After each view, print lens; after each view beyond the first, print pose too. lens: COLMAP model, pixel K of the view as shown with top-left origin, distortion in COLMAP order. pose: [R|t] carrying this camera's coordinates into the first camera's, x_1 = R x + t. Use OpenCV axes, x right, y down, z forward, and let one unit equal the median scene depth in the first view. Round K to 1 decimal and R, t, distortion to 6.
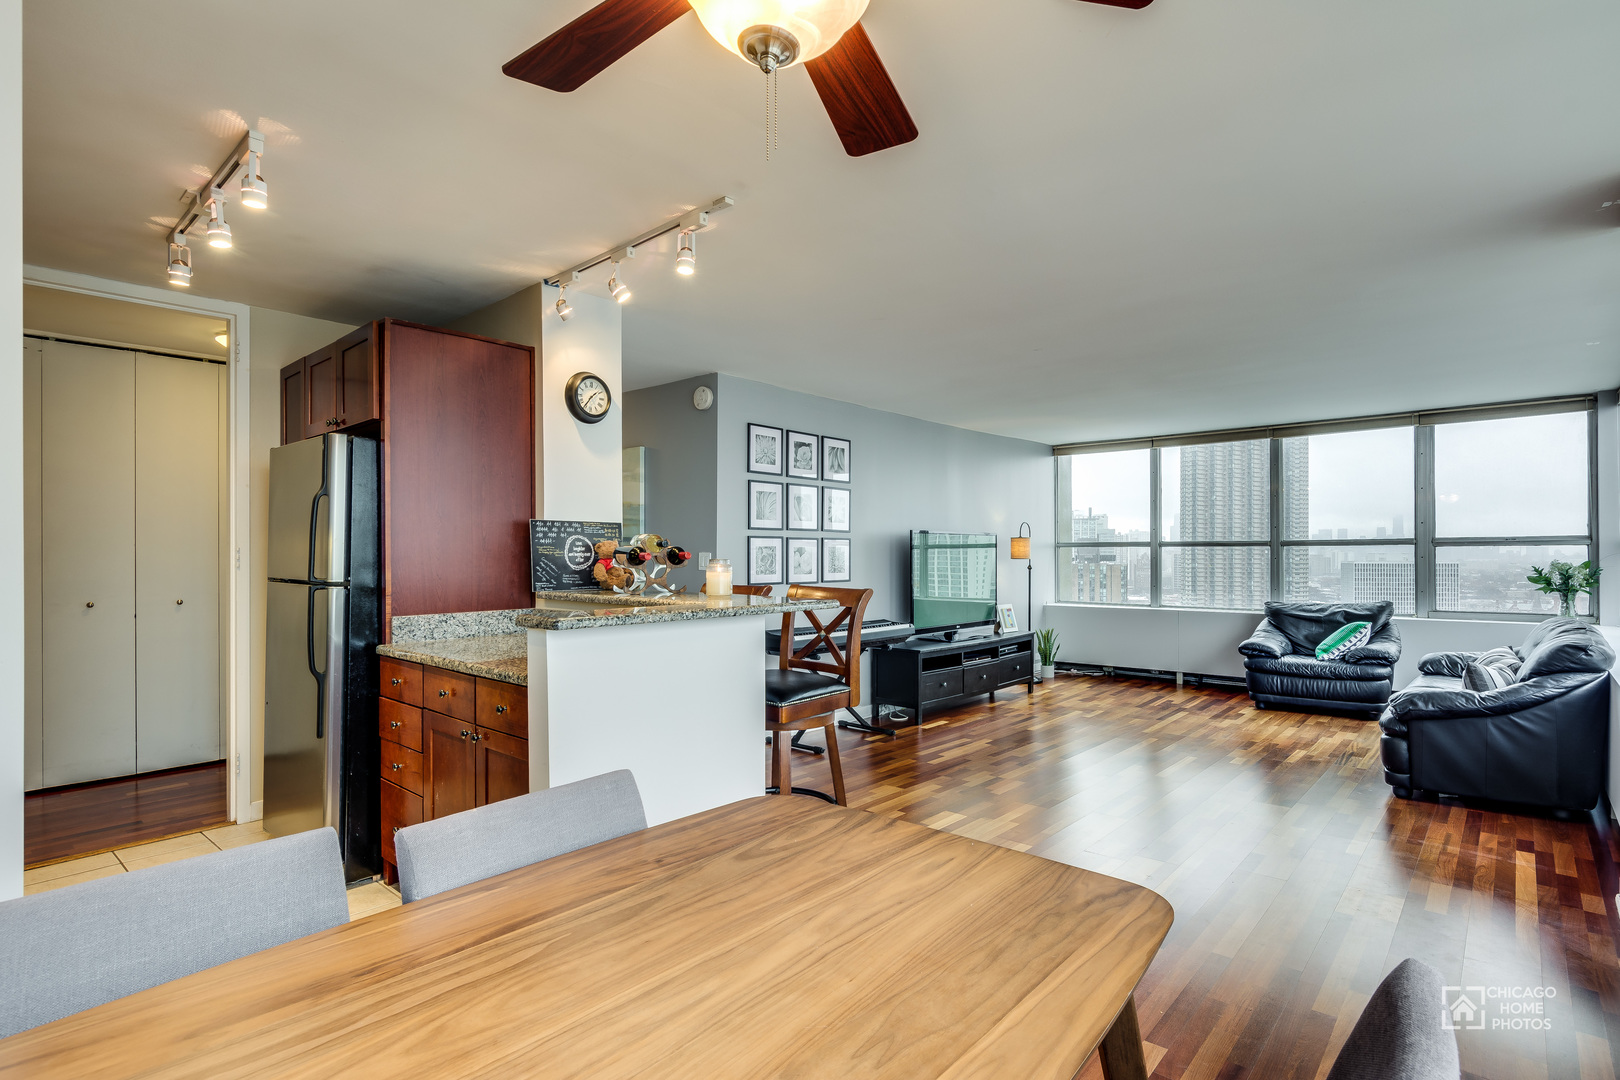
lens RADIAL K [[791.3, 0, 786.9], [0, 791.3, 566.5], [0, 0, 1]] dist [-0.004850, 0.000886]
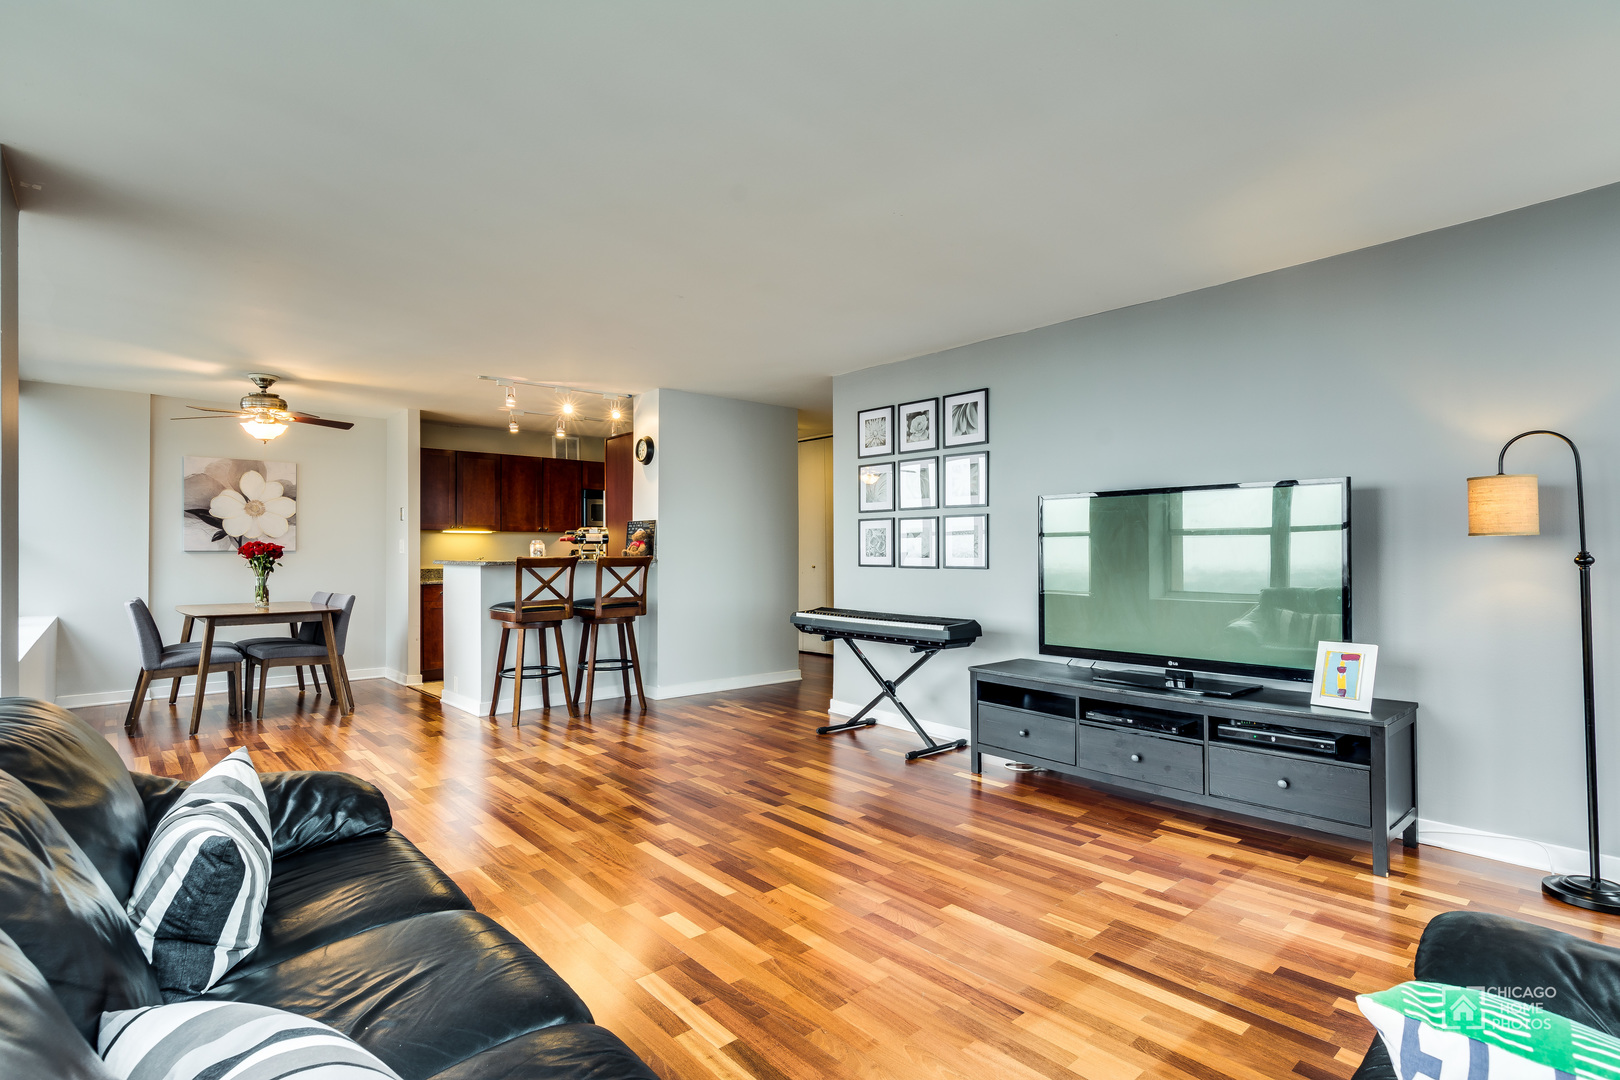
lens RADIAL K [[791.3, 0, 817.4], [0, 791.3, 544.3], [0, 0, 1]] dist [-0.004850, 0.000886]
pose [[-0.083765, -0.007451, -0.996458, 0.938298], [-0.014685, 0.999873, -0.006242, 0.001610], [0.996377, 0.014110, -0.083863, 0.972965]]
